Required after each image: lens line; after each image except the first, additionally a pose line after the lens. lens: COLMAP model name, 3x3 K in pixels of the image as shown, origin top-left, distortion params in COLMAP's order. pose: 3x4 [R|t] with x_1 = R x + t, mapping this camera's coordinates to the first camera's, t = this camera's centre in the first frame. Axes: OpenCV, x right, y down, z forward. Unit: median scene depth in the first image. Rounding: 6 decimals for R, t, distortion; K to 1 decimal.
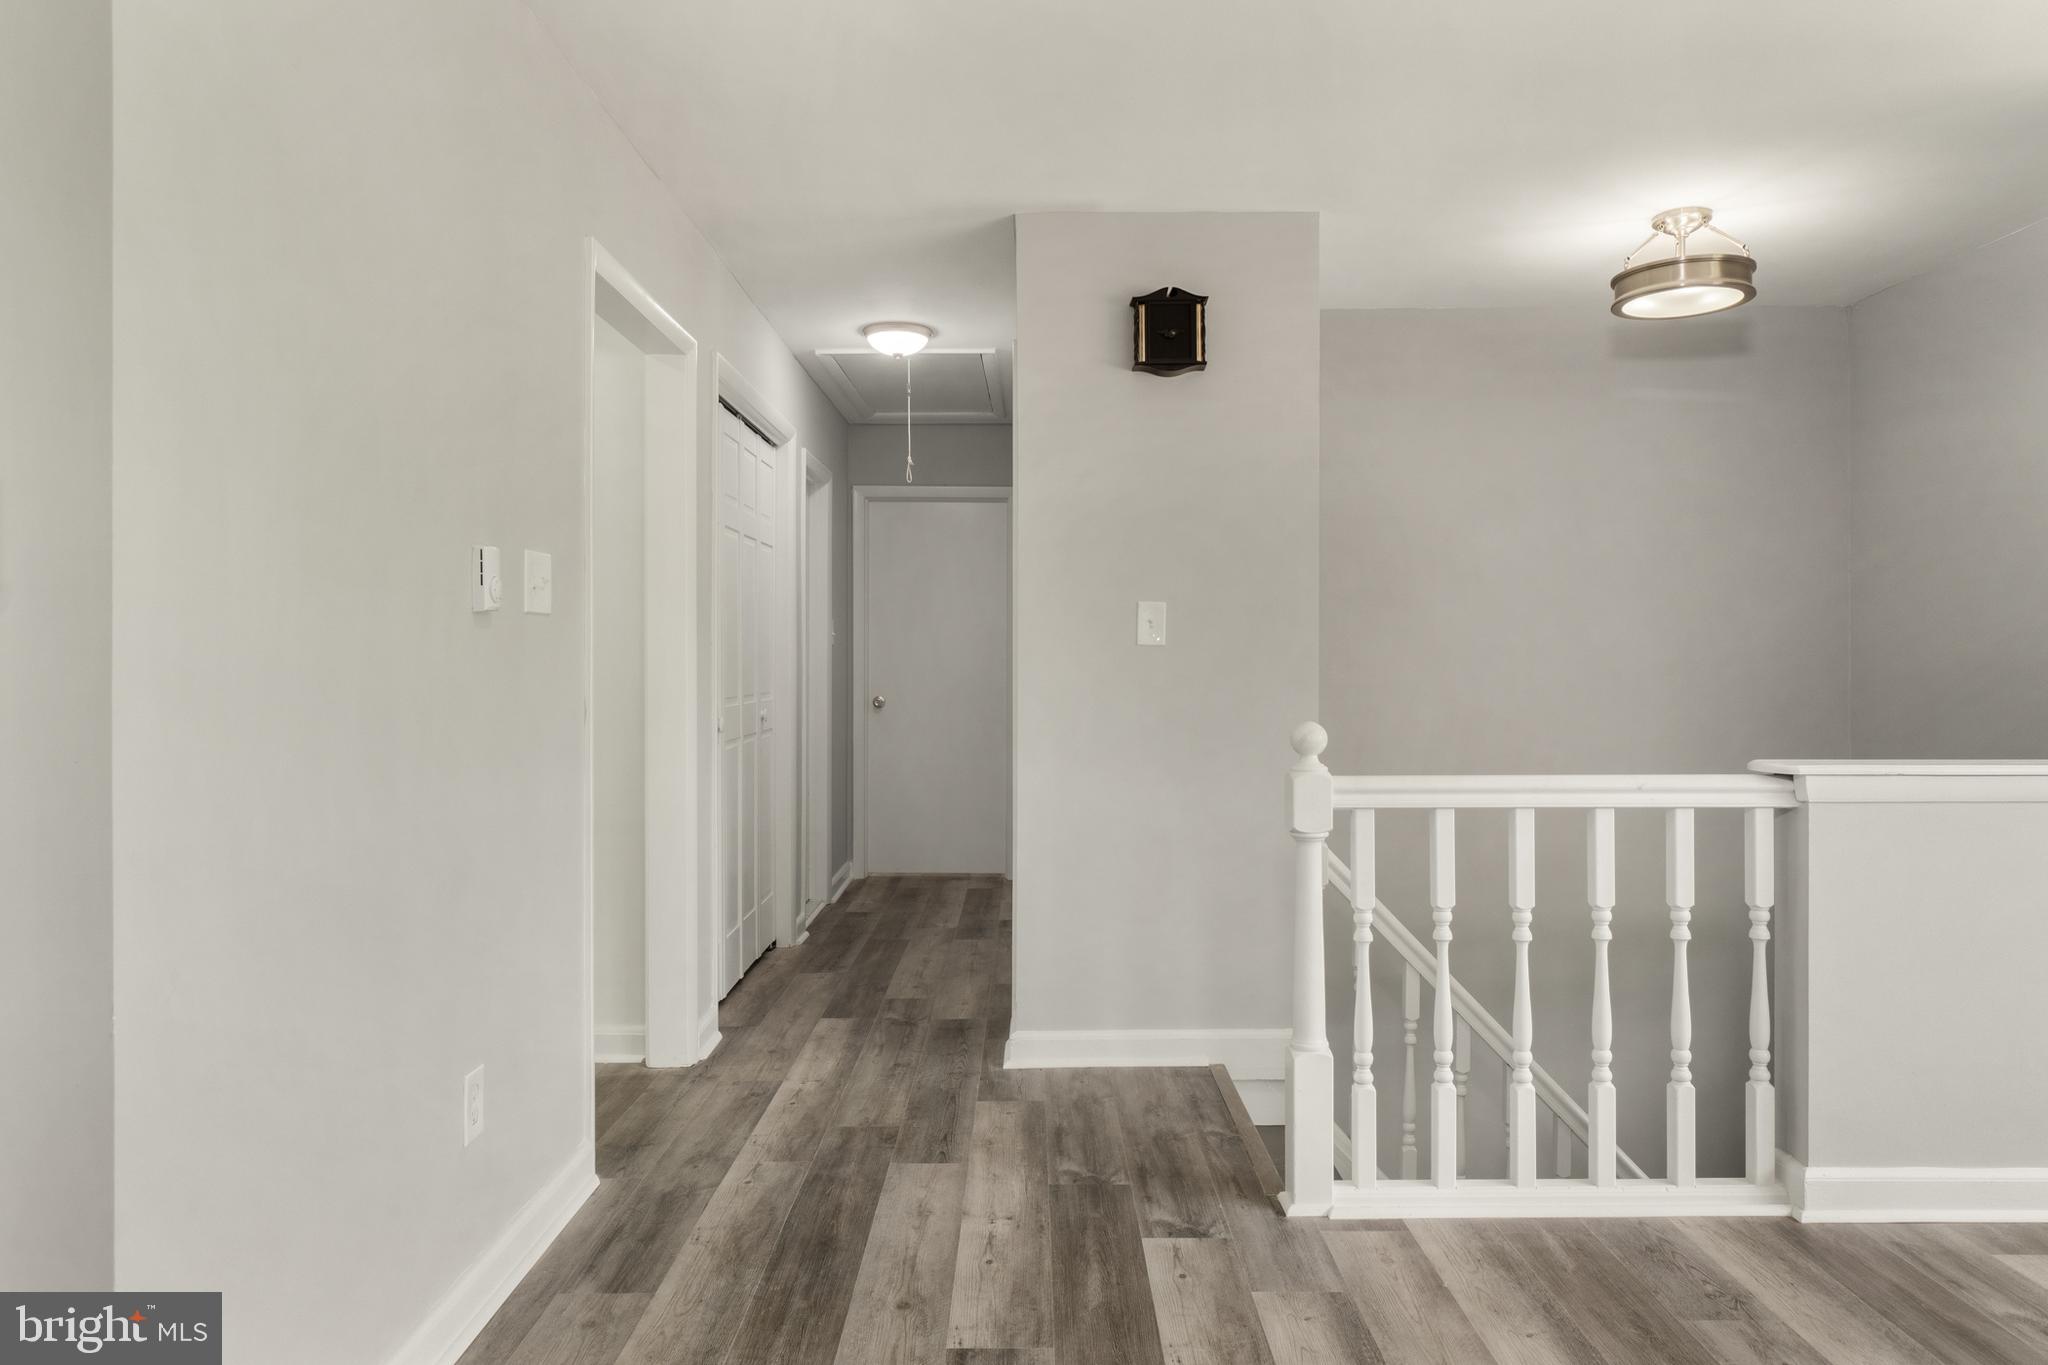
lens RADIAL K [[1287.9, 0, 1013.9], [0, 1287.9, 672.2], [0, 0, 1]] dist [-0.007989, 0.001938]
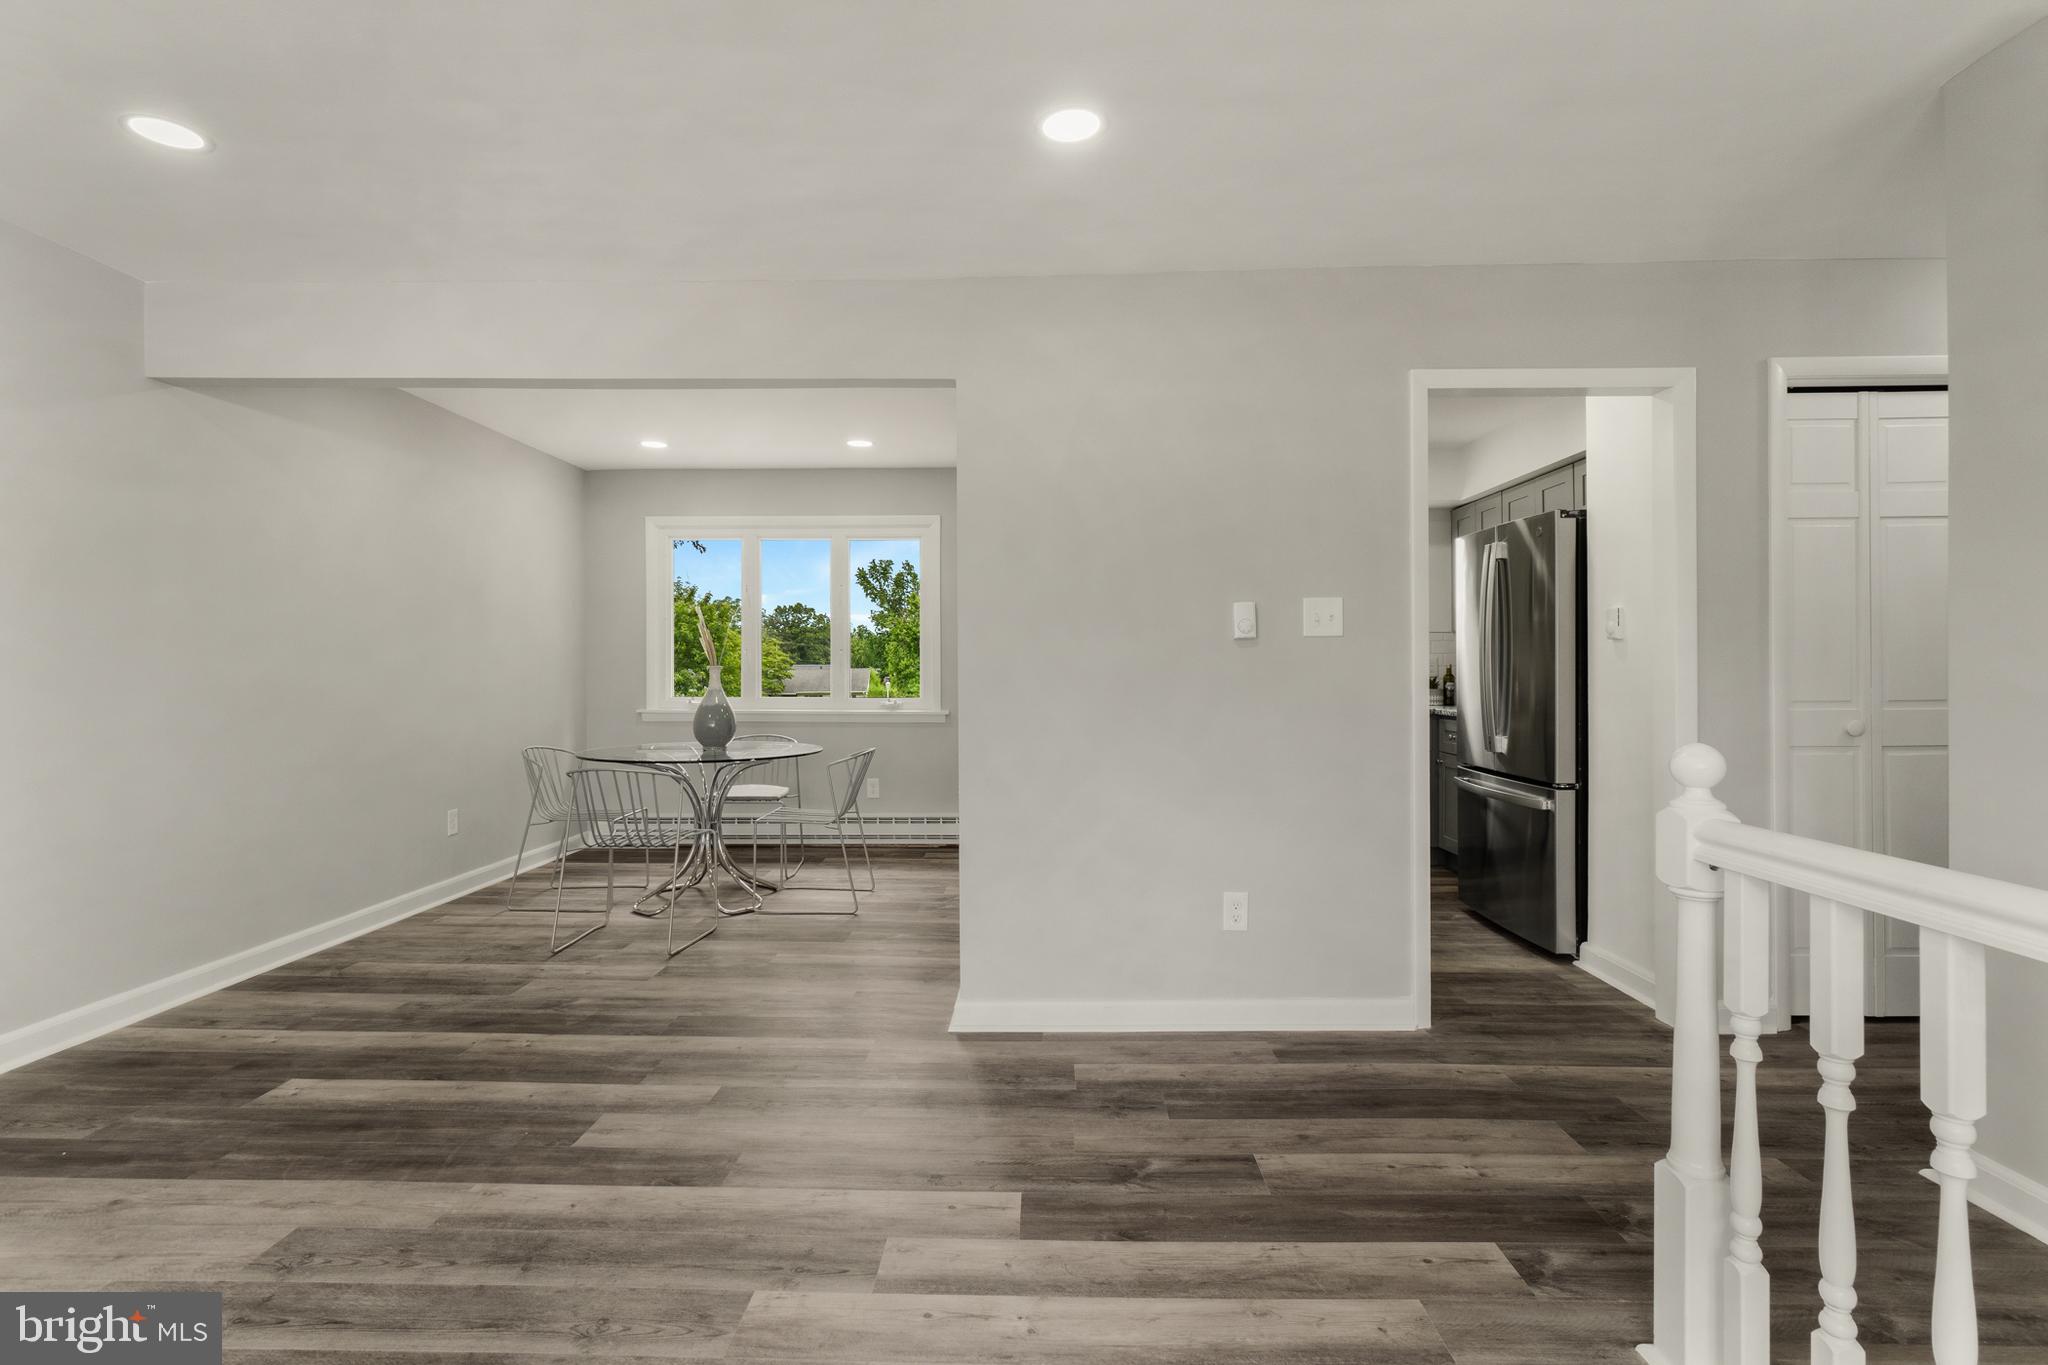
lens RADIAL K [[968.4, 0, 1020.8], [0, 968.4, 678.4], [0, 0, 1]] dist [0.000900, -0.000153]
pose [[-0.013932, 0.007468, -0.999875, 0.847344], [-0.005497, 0.999956, 0.007545, -0.002181], [0.999888, 0.005601, -0.013890, 0.634284]]
